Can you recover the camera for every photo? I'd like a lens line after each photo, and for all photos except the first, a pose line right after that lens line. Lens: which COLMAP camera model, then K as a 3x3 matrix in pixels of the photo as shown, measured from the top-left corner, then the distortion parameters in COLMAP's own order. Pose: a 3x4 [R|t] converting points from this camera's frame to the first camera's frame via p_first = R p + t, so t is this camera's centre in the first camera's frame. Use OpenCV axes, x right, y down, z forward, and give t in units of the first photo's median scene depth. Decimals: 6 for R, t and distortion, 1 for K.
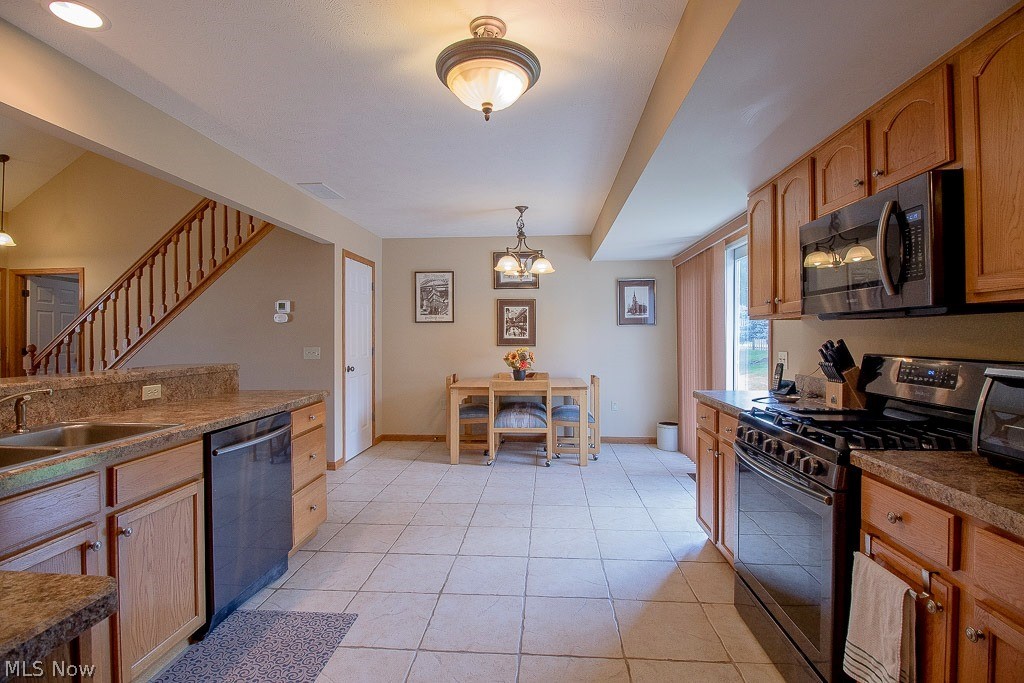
lens RADIAL K [[474.4, 0, 512.6], [0, 474.4, 336.1], [0, 0, 1]] dist [-0.000728, -0.011709]
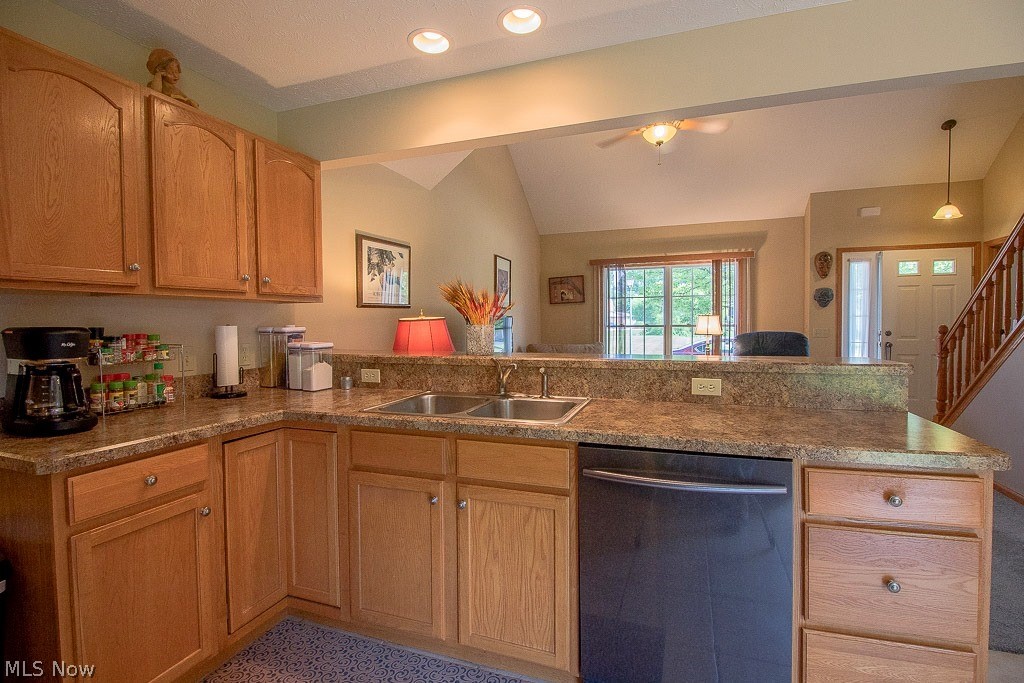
lens RADIAL K [[474.4, 0, 517.5], [0, 474.4, 337.5], [0, 0, 1]] dist [-0.000728, -0.011709]
pose [[-0.269687, 0.039091, -0.962154, 0.118535], [0.007936, 0.999232, 0.038373, -0.000153], [0.962915, 0.002713, -0.269790, 1.036605]]
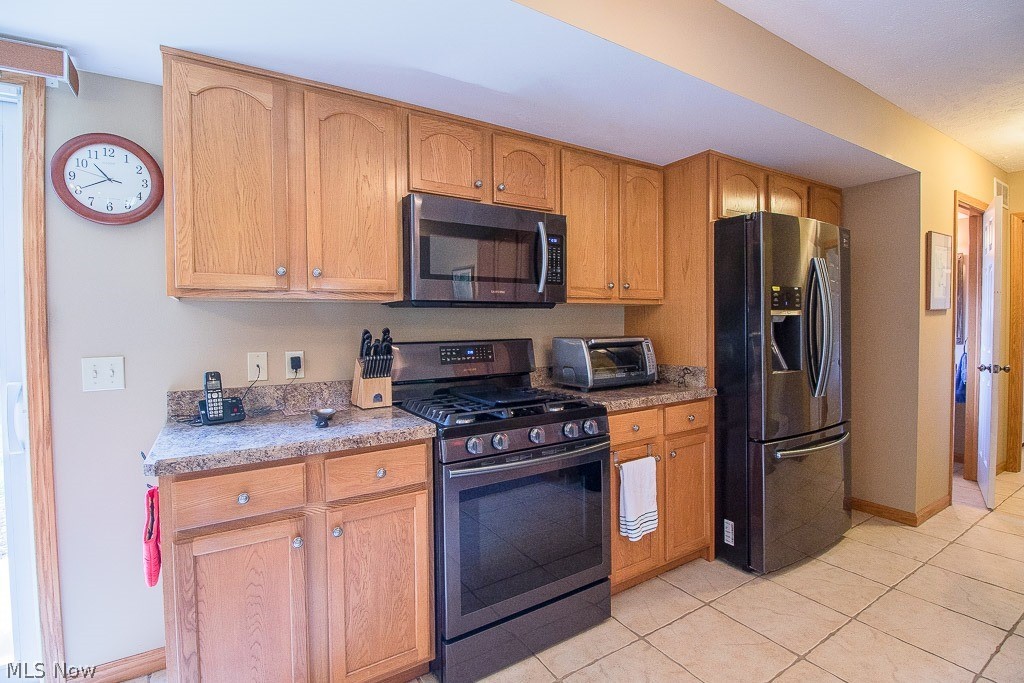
lens RADIAL K [[474.4, 0, 515.9], [0, 474.4, 332.7], [0, 0, 1]] dist [-0.000728, -0.011709]
pose [[-0.592840, -0.011958, 0.805231, -0.186627], [0.009022, 0.999728, 0.021489, -0.001013], [-0.805270, 0.020004, -0.592571, 1.400004]]
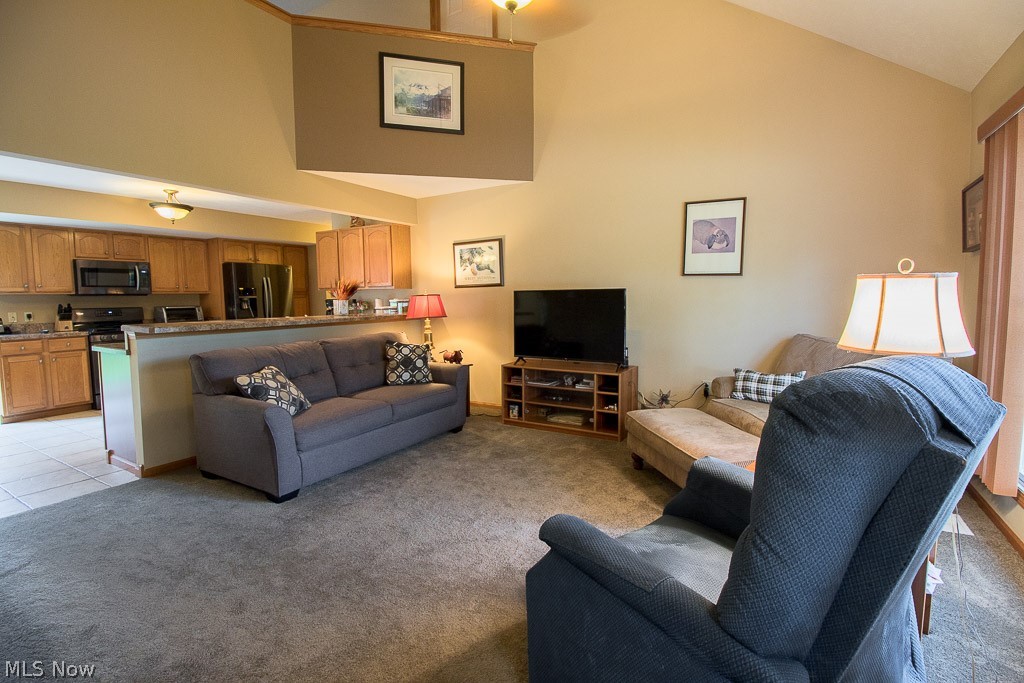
lens RADIAL K [[474.4, 0, 515.1], [0, 474.4, 334.8], [0, 0, 1]] dist [-0.000728, -0.011709]
pose [[-0.893168, -0.021775, 0.449196, -2.717073], [0.014616, 0.996894, 0.077387, 0.015753], [-0.449486, 0.075685, -0.890076, 2.288476]]
